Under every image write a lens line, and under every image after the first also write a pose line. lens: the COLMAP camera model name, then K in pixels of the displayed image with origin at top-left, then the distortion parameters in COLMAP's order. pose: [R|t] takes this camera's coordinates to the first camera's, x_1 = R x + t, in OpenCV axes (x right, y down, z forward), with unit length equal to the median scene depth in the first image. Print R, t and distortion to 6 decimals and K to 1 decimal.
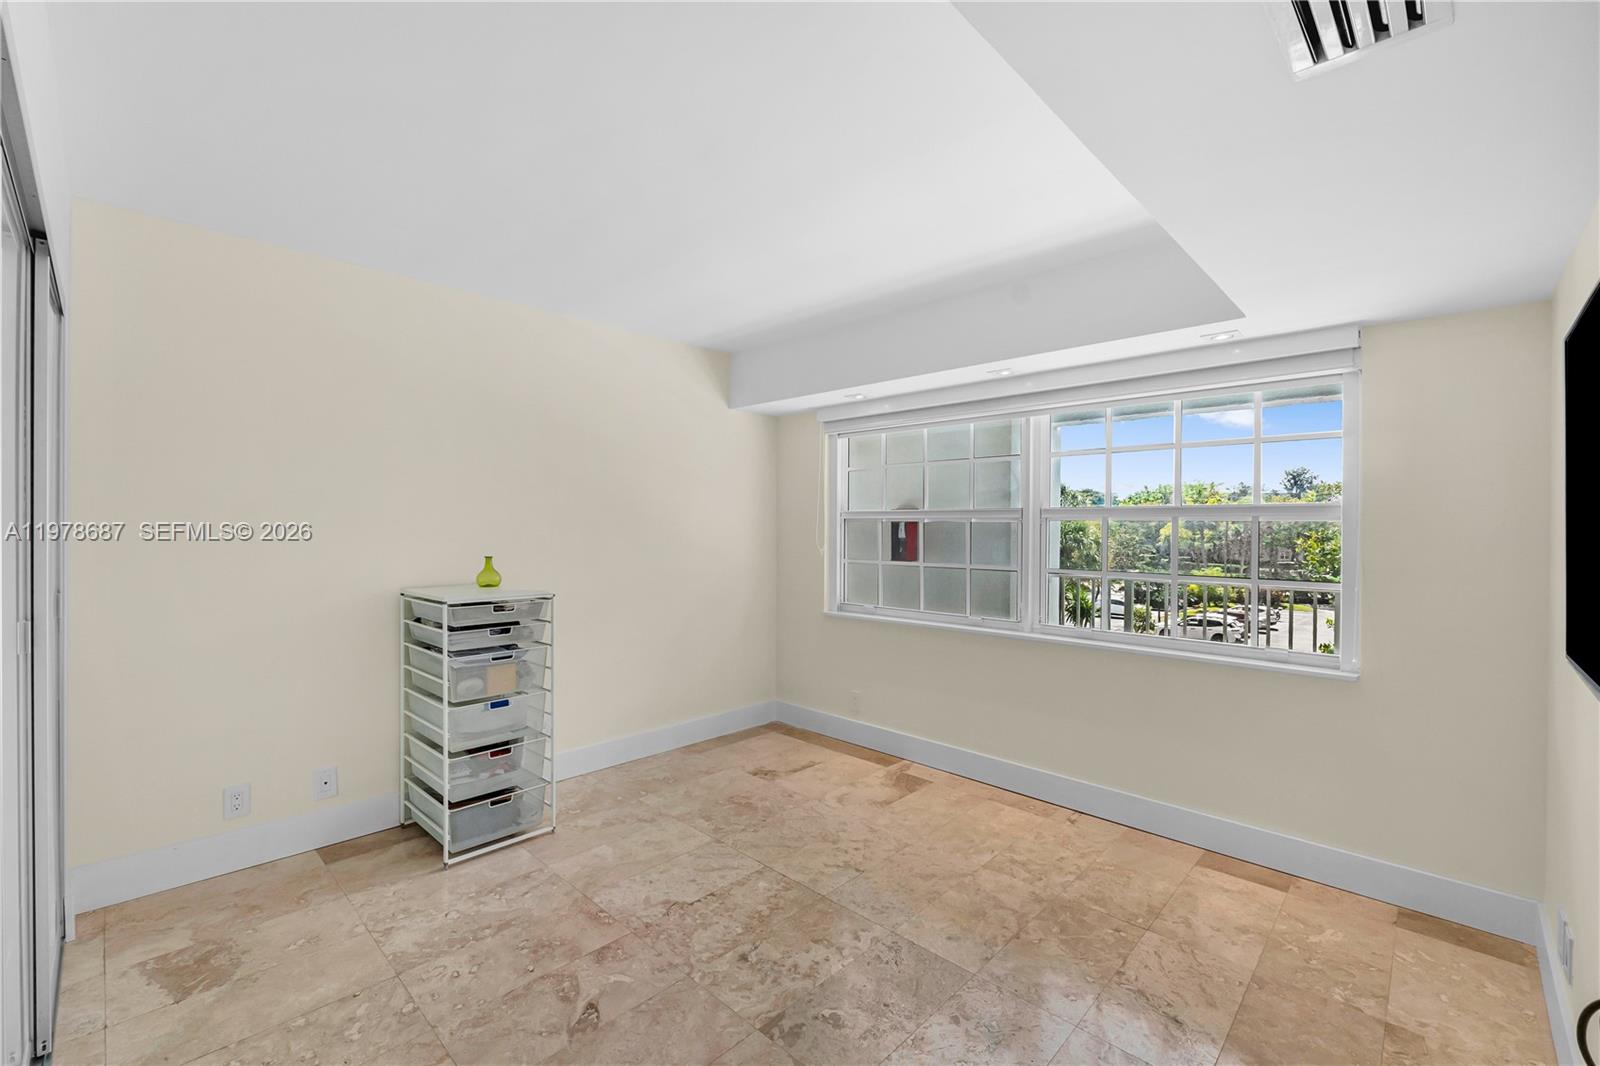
lens RADIAL K [[676.3, 0, 797.6], [0, 676.3, 528.1], [0, 0, 1]] dist [-0.007004, -0.000299]
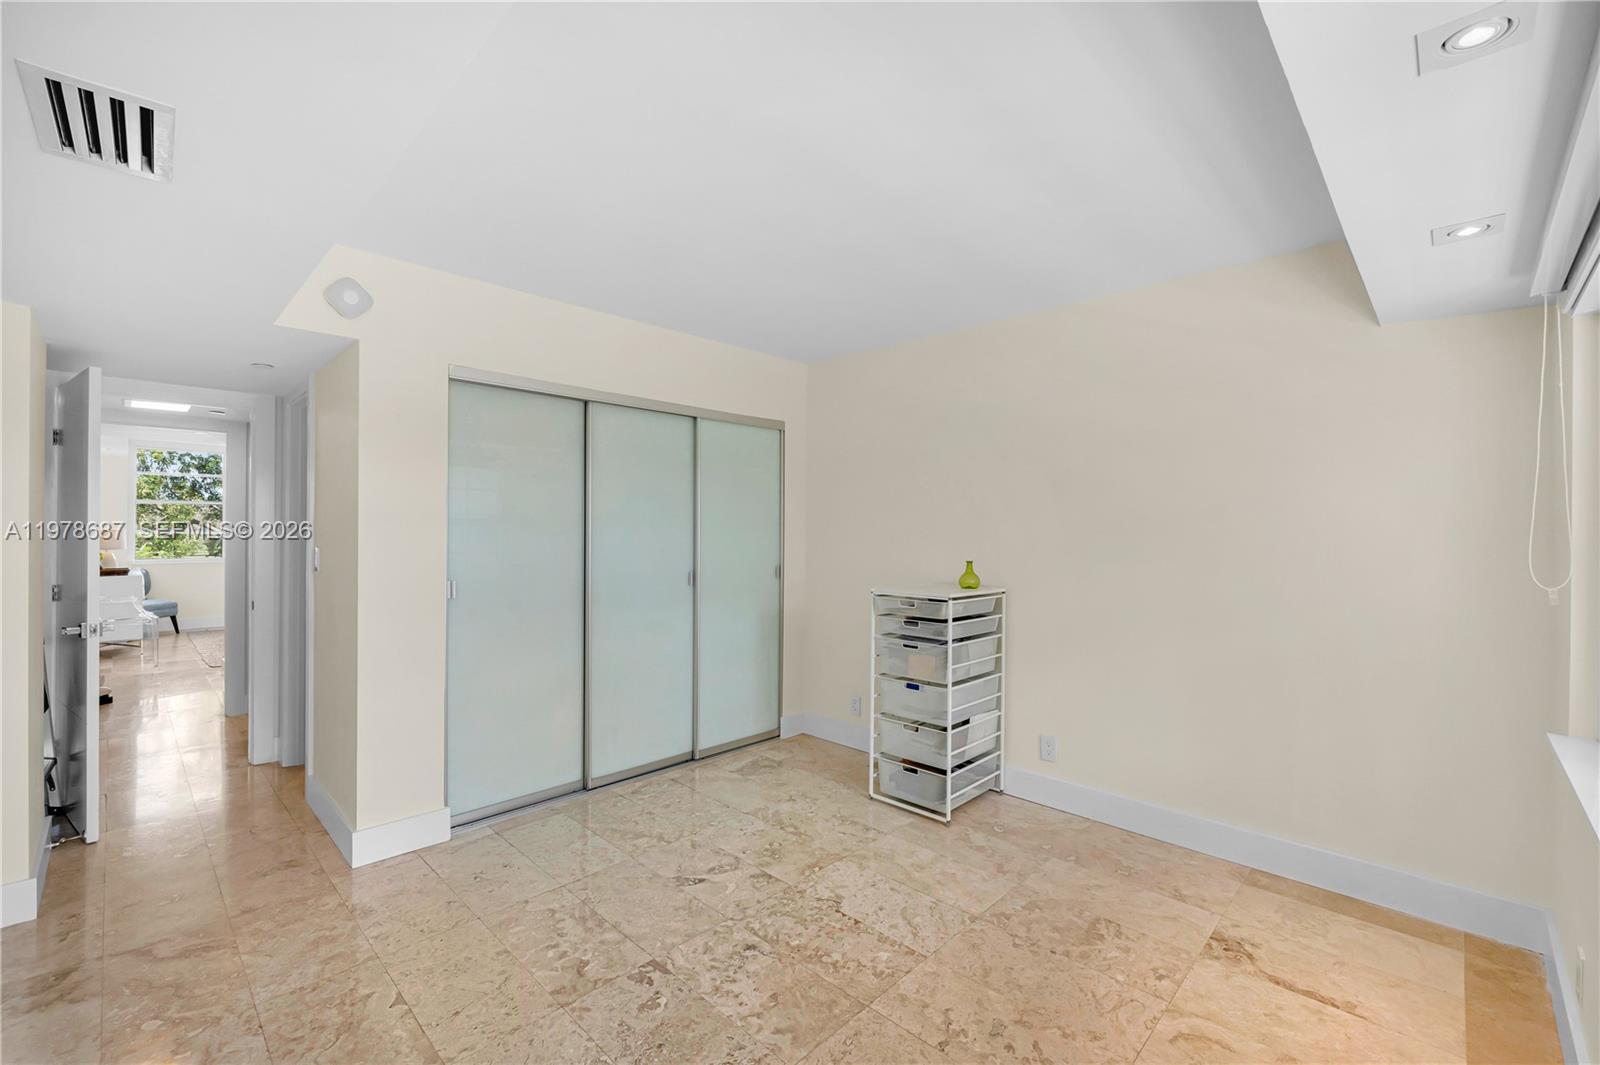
lens RADIAL K [[676.3, 0, 797.8], [0, 676.3, 532.4], [0, 0, 1]] dist [-0.007004, -0.000299]
pose [[-0.014623, -0.006018, -0.999875, 0.807845], [-0.009824, 0.999934, -0.005875, 0.005682], [0.999845, 0.009737, -0.014681, 0.913947]]
